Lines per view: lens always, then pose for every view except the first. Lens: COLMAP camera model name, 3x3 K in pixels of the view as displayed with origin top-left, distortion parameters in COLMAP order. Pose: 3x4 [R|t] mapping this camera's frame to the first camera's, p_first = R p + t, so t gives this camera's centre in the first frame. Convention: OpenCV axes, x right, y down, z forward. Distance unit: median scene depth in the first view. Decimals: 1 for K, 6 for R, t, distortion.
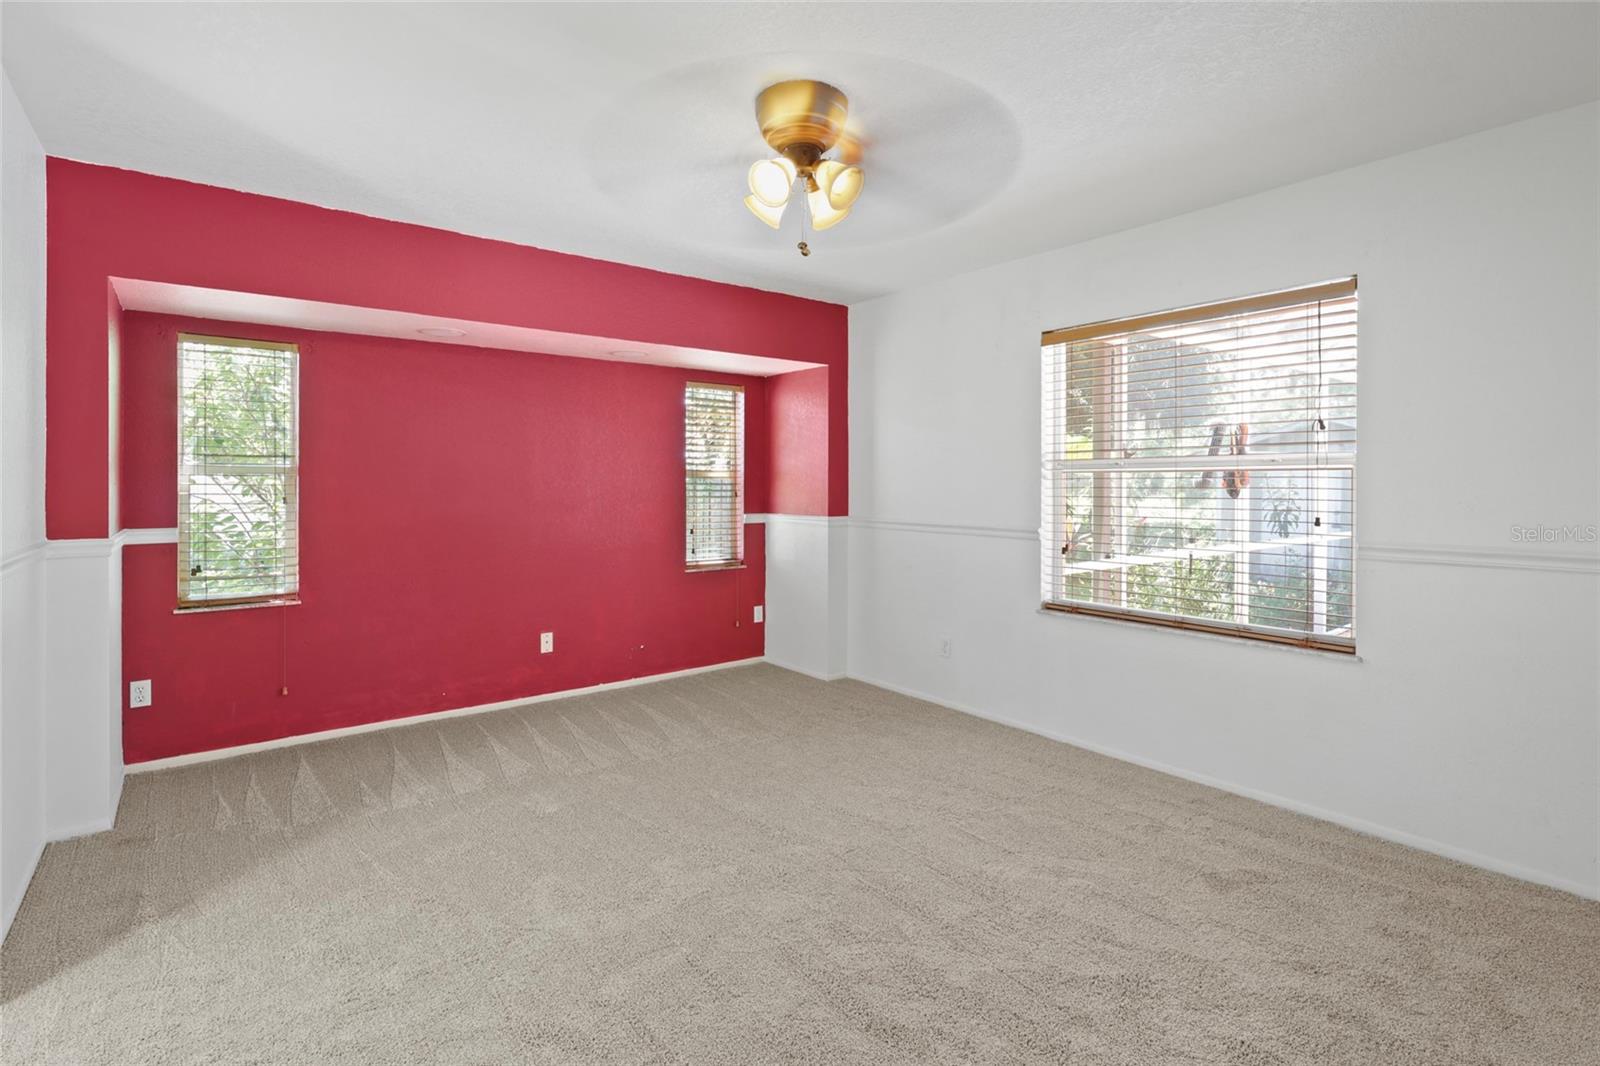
lens RADIAL K [[753.9, 0, 797.7], [0, 753.9, 496.1], [0, 0, 1]] dist [0.001791, 0.000788]
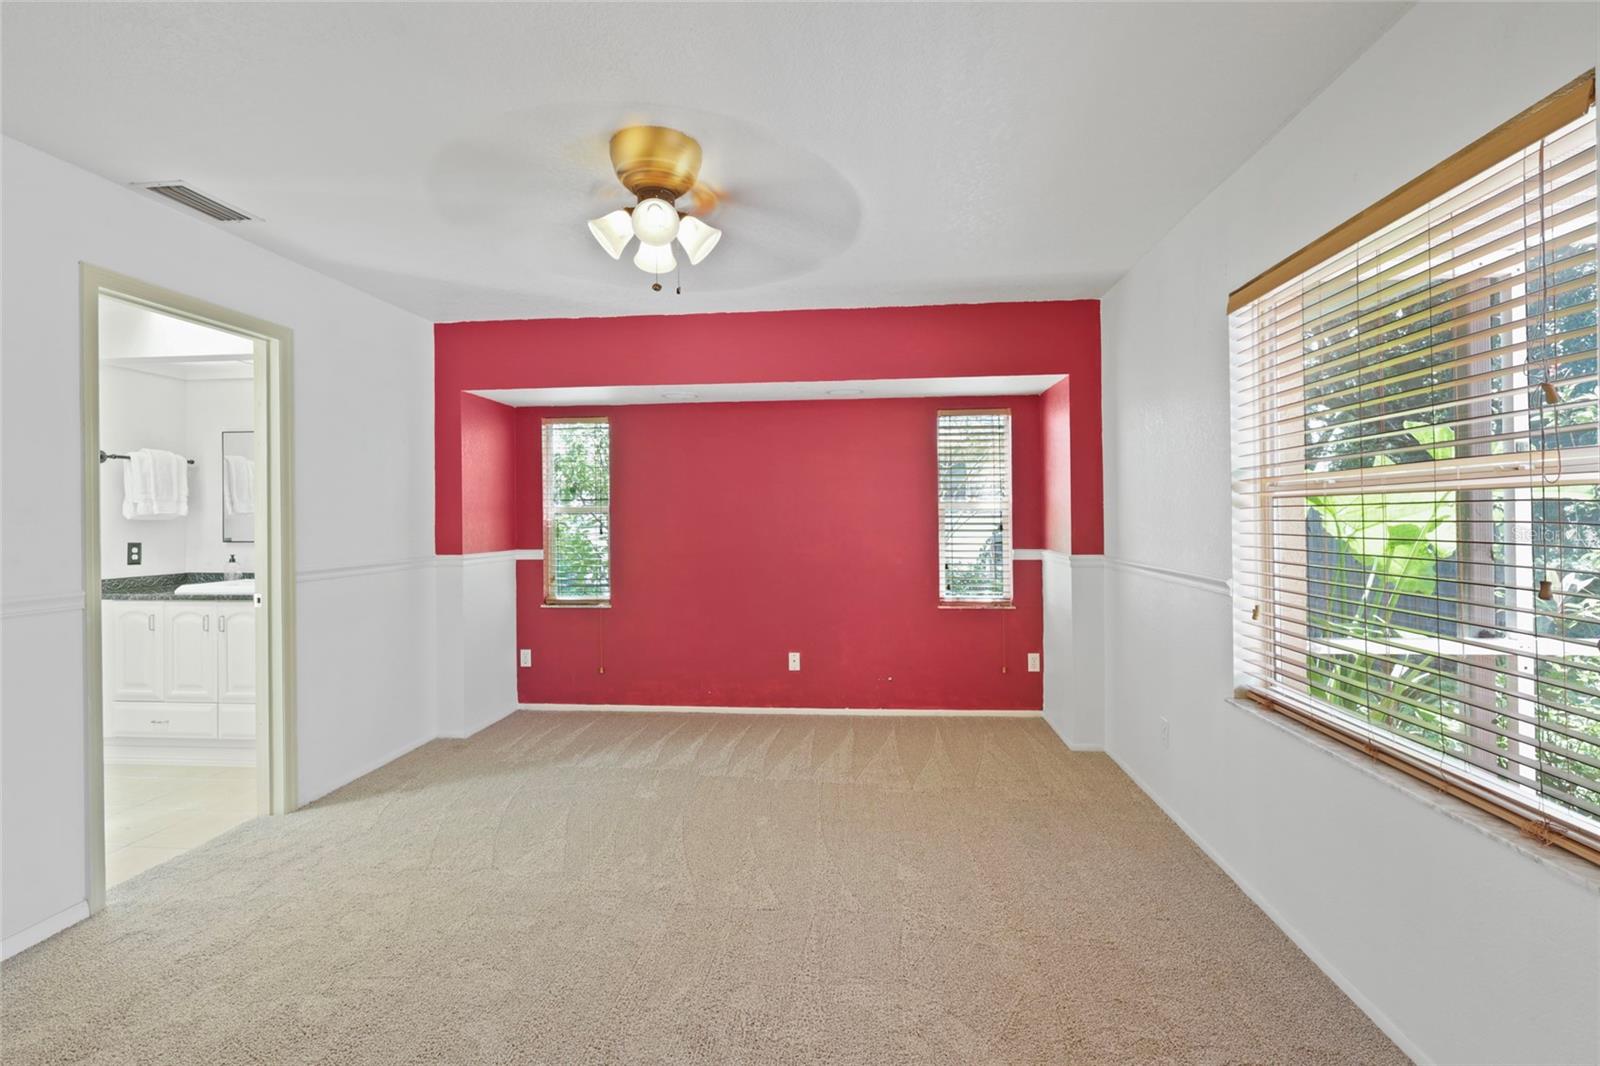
lens RADIAL K [[754.9, 0, 801.3], [0, 754.9, 522.8], [0, 0, 1]] dist [0.002341, 0.000059]
pose [[0.732729, -0.001409, -0.680519, 0.501546], [-0.002254, 0.999987, -0.004498, -0.004623], [0.680517, 0.004830, 0.732717, 0.228628]]
